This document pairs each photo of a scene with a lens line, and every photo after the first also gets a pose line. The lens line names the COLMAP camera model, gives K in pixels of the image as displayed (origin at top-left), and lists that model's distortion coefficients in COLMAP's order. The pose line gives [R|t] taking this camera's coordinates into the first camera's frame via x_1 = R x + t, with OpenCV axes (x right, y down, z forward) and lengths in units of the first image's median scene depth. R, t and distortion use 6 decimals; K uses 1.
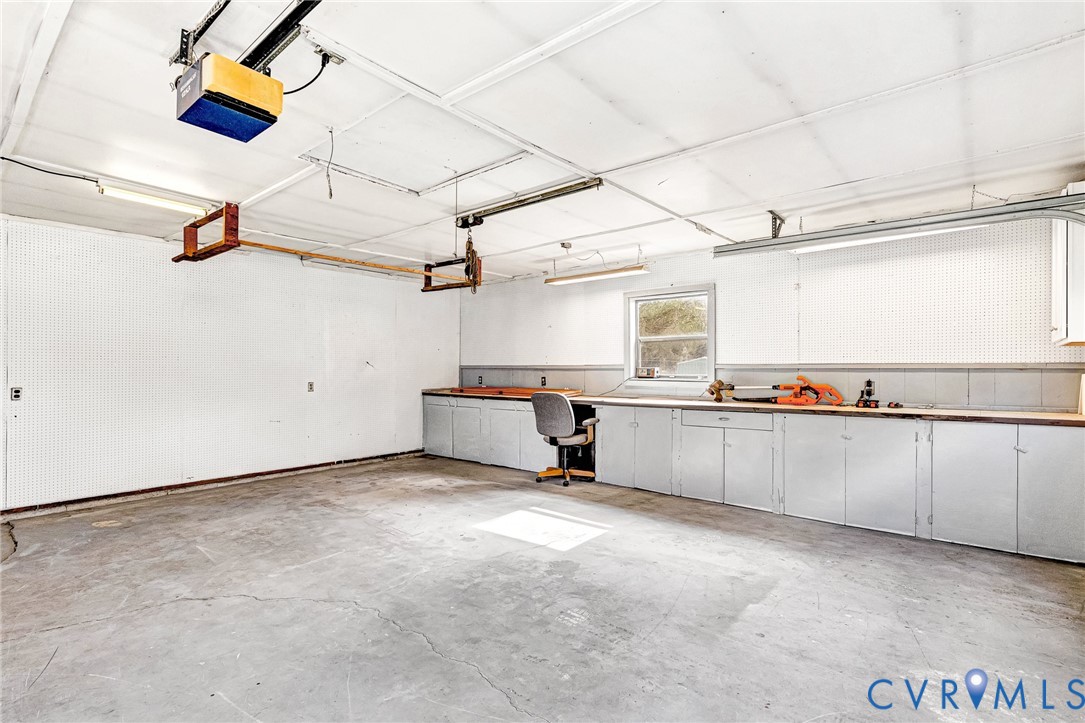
lens RADIAL K [[506.7, 0, 543.1], [0, 506.7, 367.3], [0, 0, 1]] dist [0.001696, 0.000650]
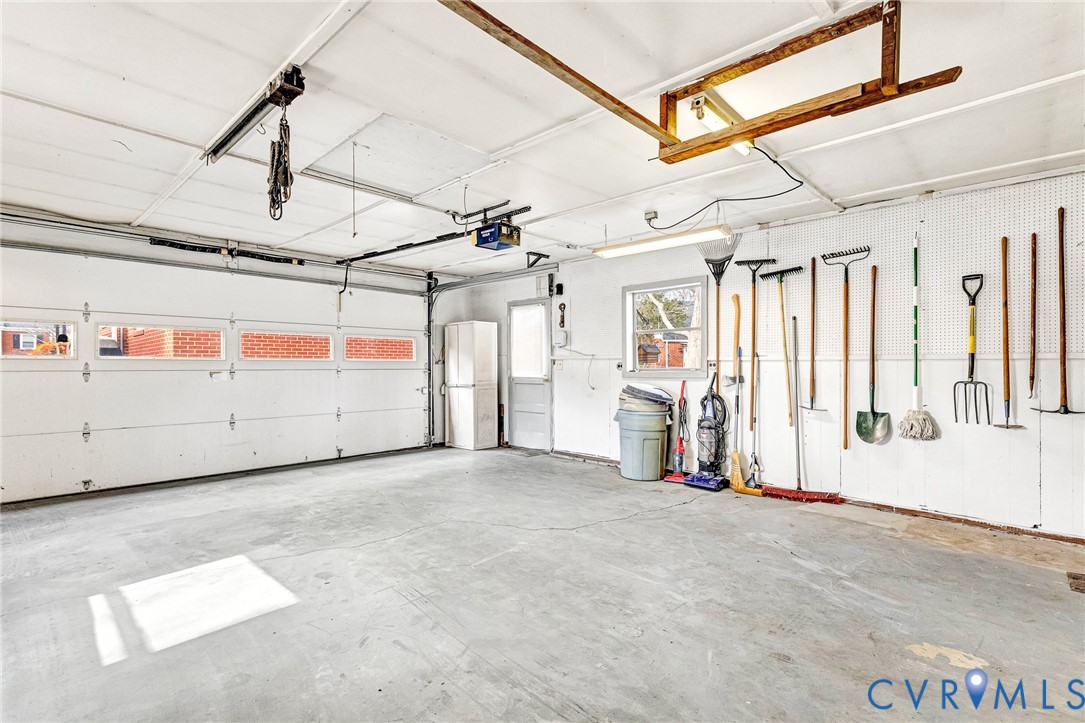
lens RADIAL K [[506.7, 0, 543.1], [0, 506.7, 367.3], [0, 0, 1]] dist [0.001696, 0.000650]
pose [[-0.997768, -0.003347, 0.066692, -0.598079], [-0.003356, 0.999994, -0.000019, 0.013167], [-0.066691, -0.000243, -0.997774, 1.957461]]
